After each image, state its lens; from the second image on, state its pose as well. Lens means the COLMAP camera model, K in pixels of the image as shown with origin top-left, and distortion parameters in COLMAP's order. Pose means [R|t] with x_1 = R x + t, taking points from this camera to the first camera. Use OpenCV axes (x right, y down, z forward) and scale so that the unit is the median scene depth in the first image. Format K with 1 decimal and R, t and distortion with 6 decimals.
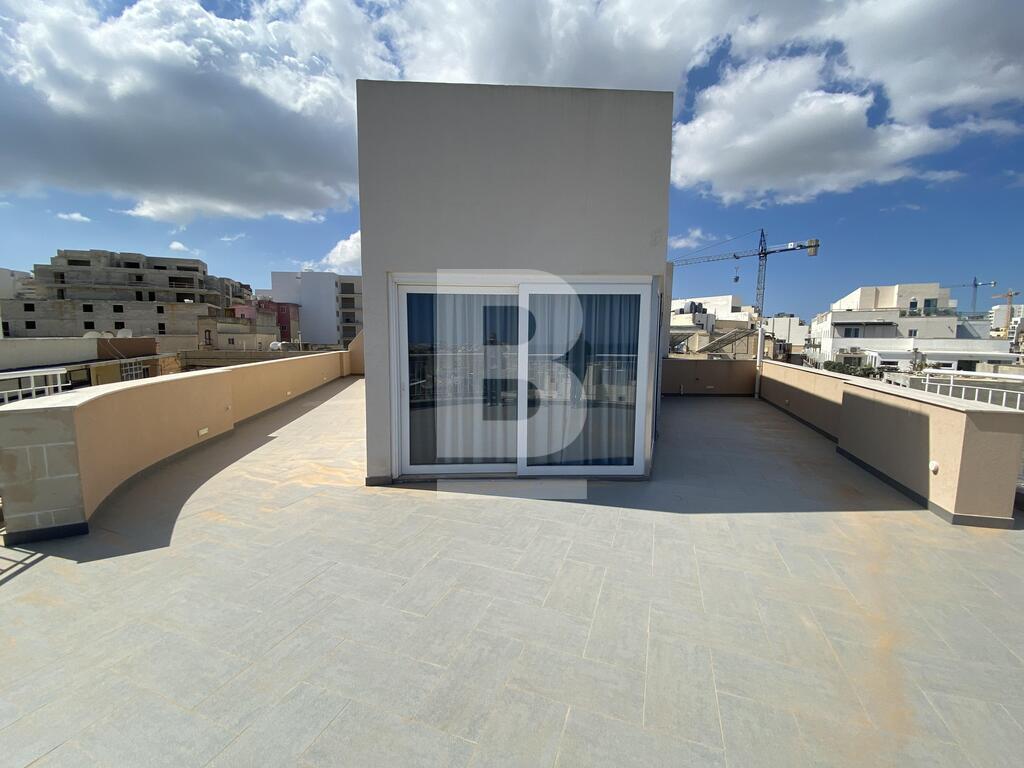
lens RADIAL K [[415.6, 0, 513.0], [0, 415.6, 386.2], [0, 0, 1]] dist [-0.008862, -0.004920]
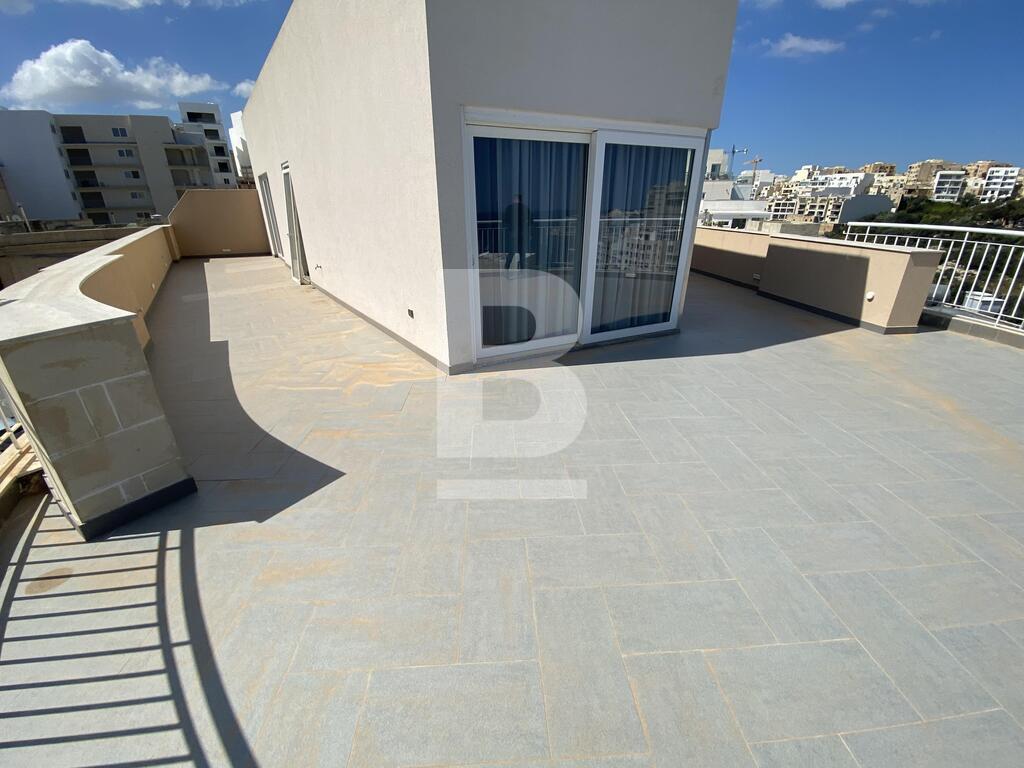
lens RADIAL K [[415.6, 0, 515.0], [0, 415.6, 384.3], [0, 0, 1]] dist [-0.008862, -0.004920]
pose [[0.920779, -0.165735, 0.353127, -0.511908], [0.056056, 0.952077, 0.300679, -0.004199], [-0.386037, -0.257064, 0.885942, 0.128206]]
